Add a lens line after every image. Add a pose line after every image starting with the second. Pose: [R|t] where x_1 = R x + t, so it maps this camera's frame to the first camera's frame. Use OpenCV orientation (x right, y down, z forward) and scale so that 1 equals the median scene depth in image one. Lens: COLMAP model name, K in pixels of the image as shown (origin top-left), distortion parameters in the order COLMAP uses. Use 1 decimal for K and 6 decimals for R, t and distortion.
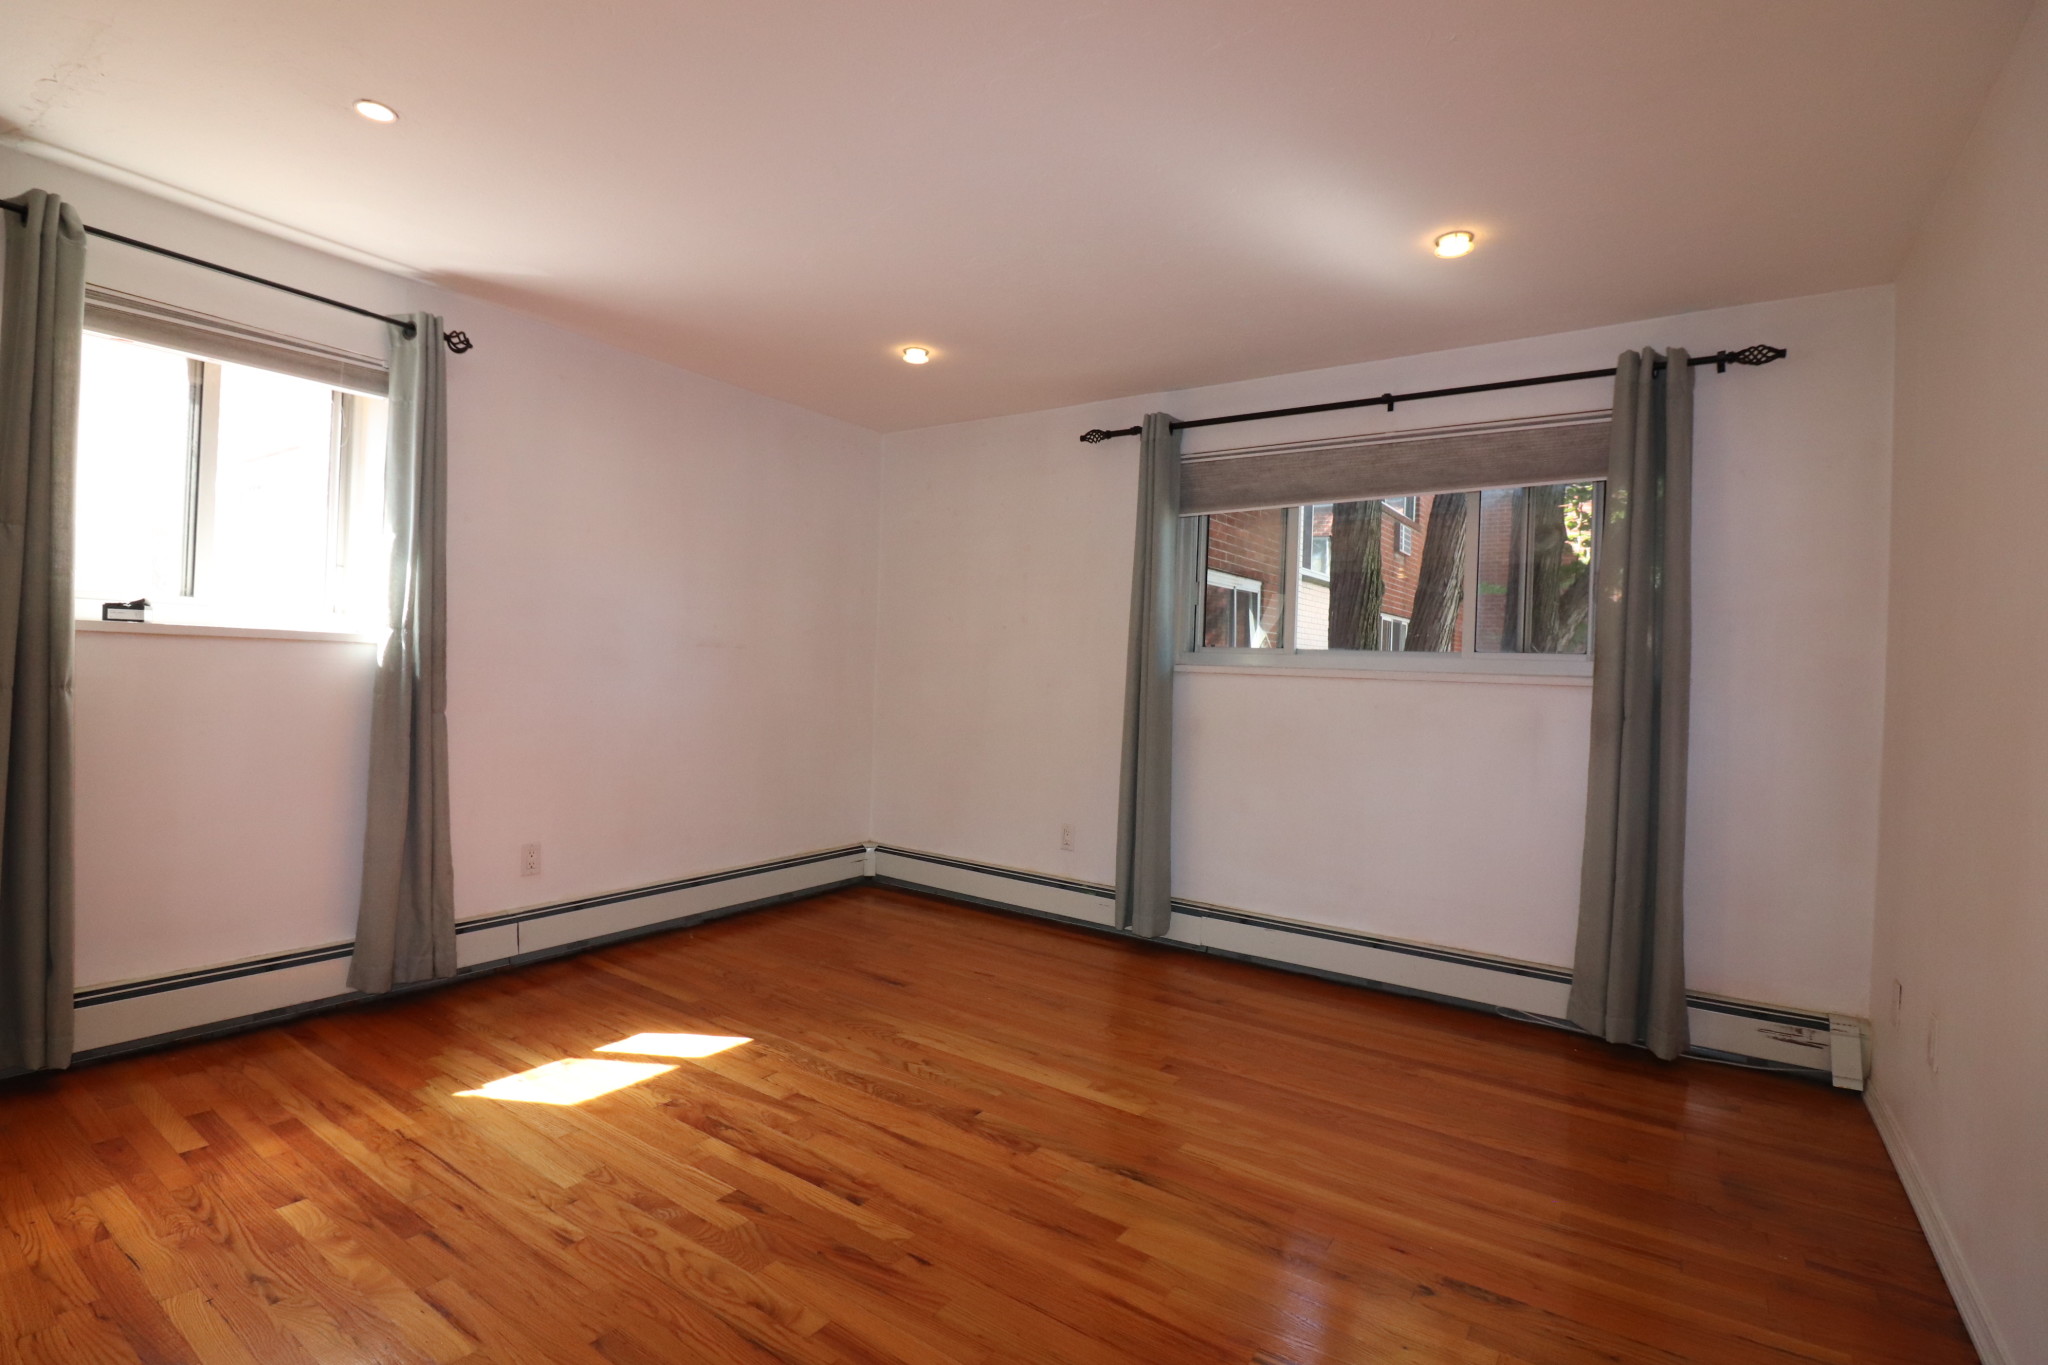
lens RADIAL K [[958.7, 0, 1014.0], [0, 958.7, 676.8], [0, 0, 1]] dist [-0.009163, -0.007789]
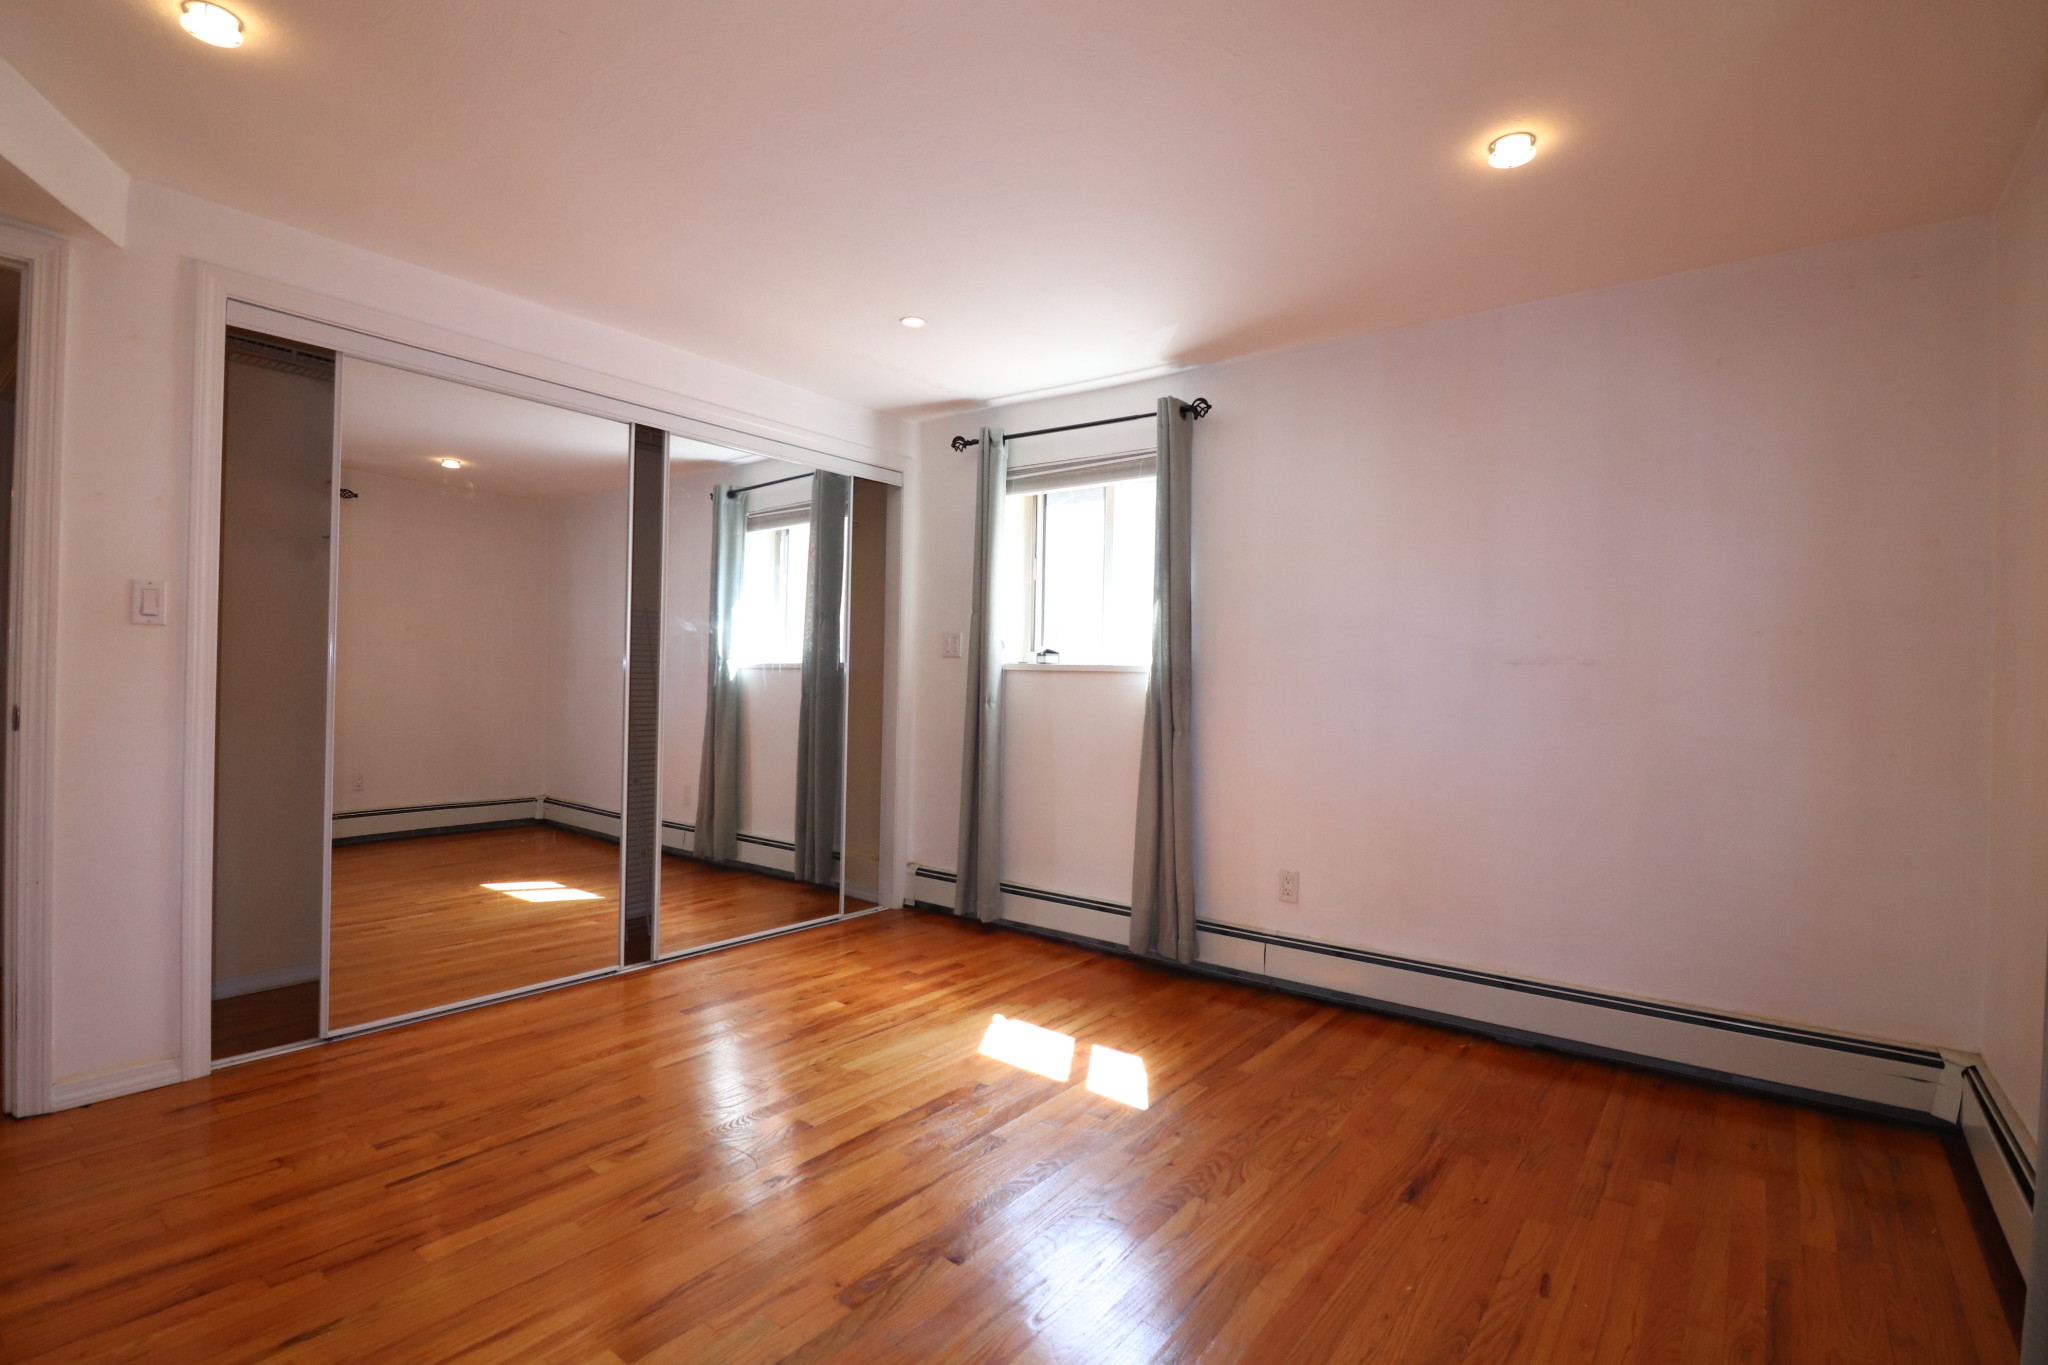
lens RADIAL K [[958.7, 0, 1015.8], [0, 958.7, 681.5], [0, 0, 1]] dist [-0.009163, -0.007789]
pose [[-0.063975, -0.036014, -0.997301, 0.668271], [-0.031921, 0.998911, -0.034025, 0.028126], [0.997441, 0.029658, -0.065055, 1.013462]]
